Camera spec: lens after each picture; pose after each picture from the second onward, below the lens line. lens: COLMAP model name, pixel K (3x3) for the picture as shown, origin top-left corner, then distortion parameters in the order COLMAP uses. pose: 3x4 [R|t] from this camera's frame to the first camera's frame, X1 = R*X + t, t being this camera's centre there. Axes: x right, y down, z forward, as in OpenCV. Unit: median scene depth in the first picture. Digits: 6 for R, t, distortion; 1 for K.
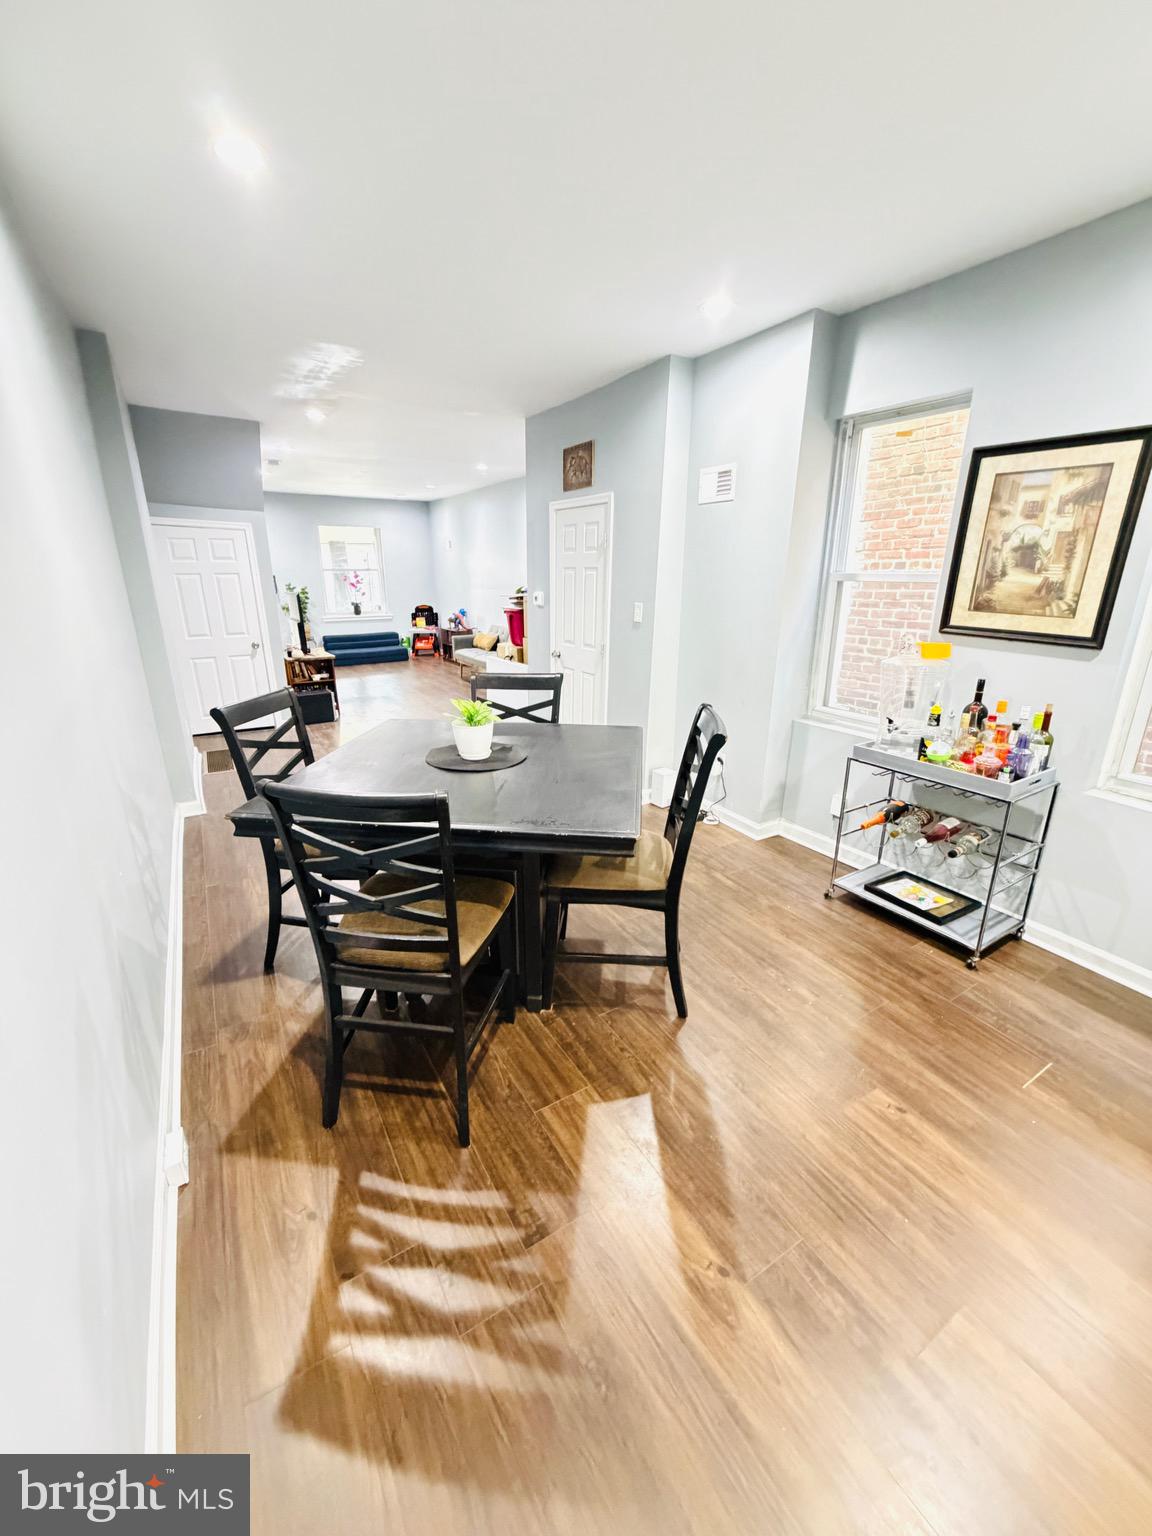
lens RADIAL K [[609.7, 0, 575.5], [0, 609.7, 764.6], [0, 0, 1]] dist [-0.000898, 0.000240]
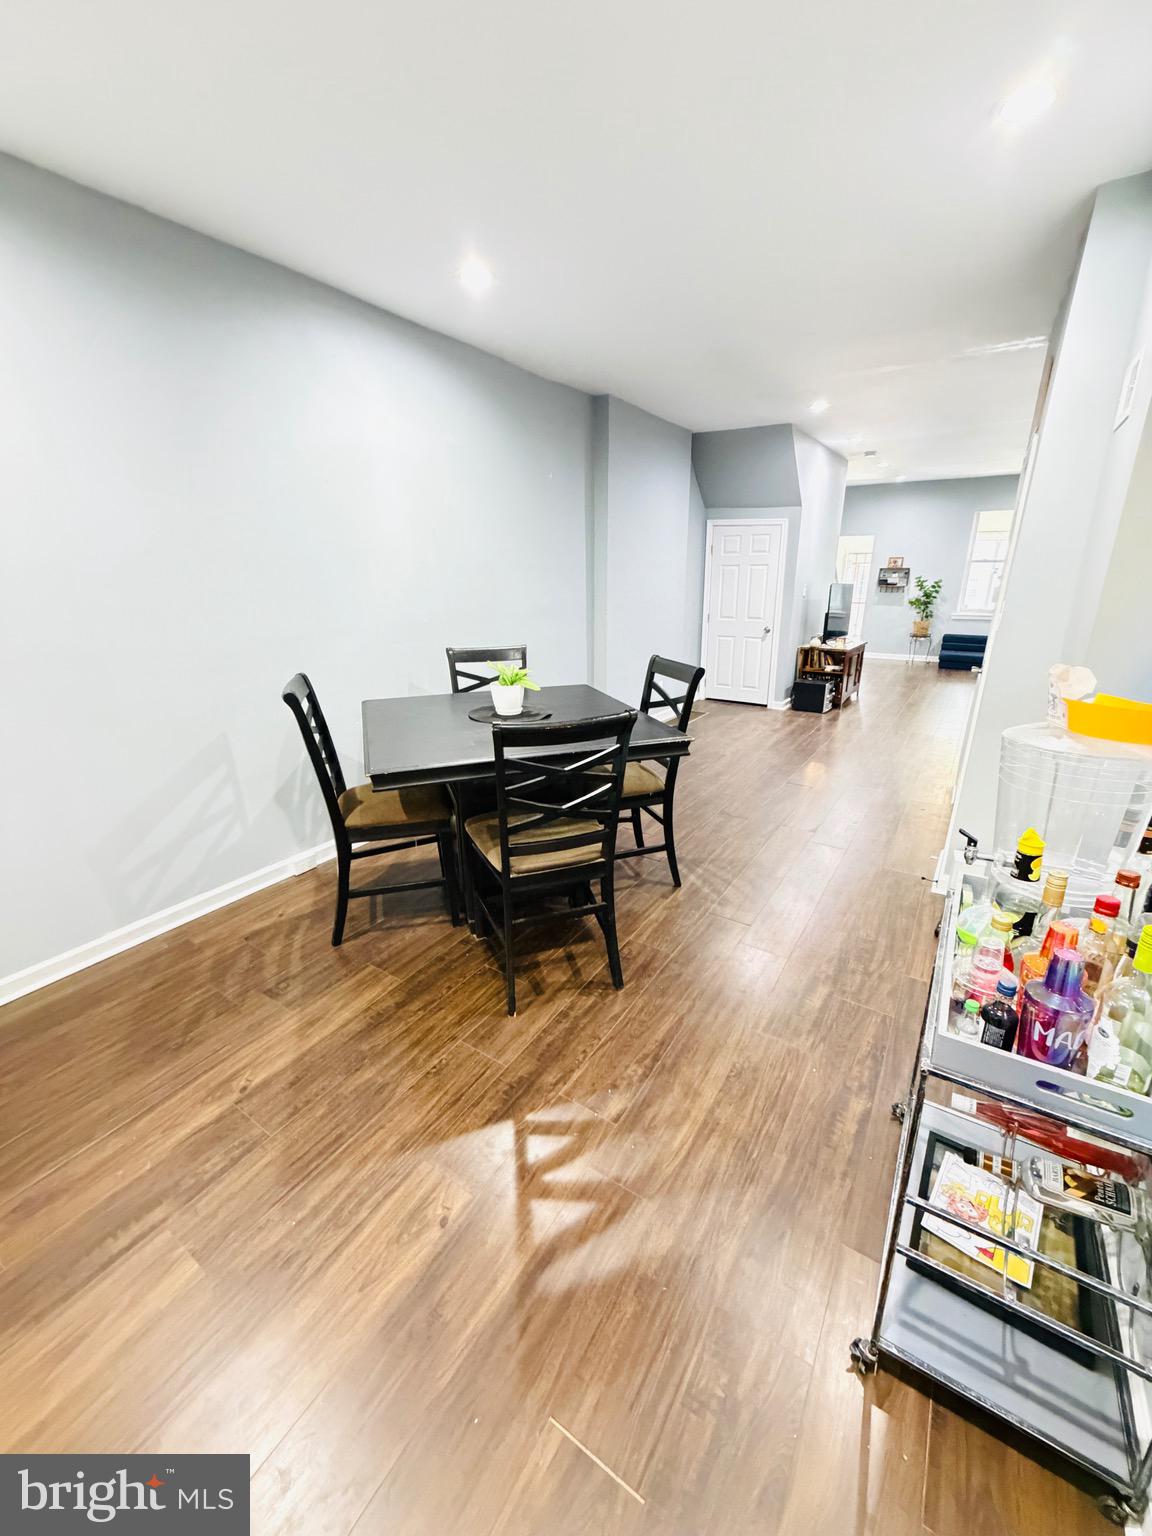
lens RADIAL K [[609.7, 0, 574.1], [0, 609.7, 767.9], [0, 0, 1]] dist [-0.000898, 0.000240]
pose [[0.423311, 0.277789, -0.862346, 1.206914], [-0.268066, 0.947618, 0.173669, -0.193890], [0.865418, 0.157650, 0.475603, 0.720615]]
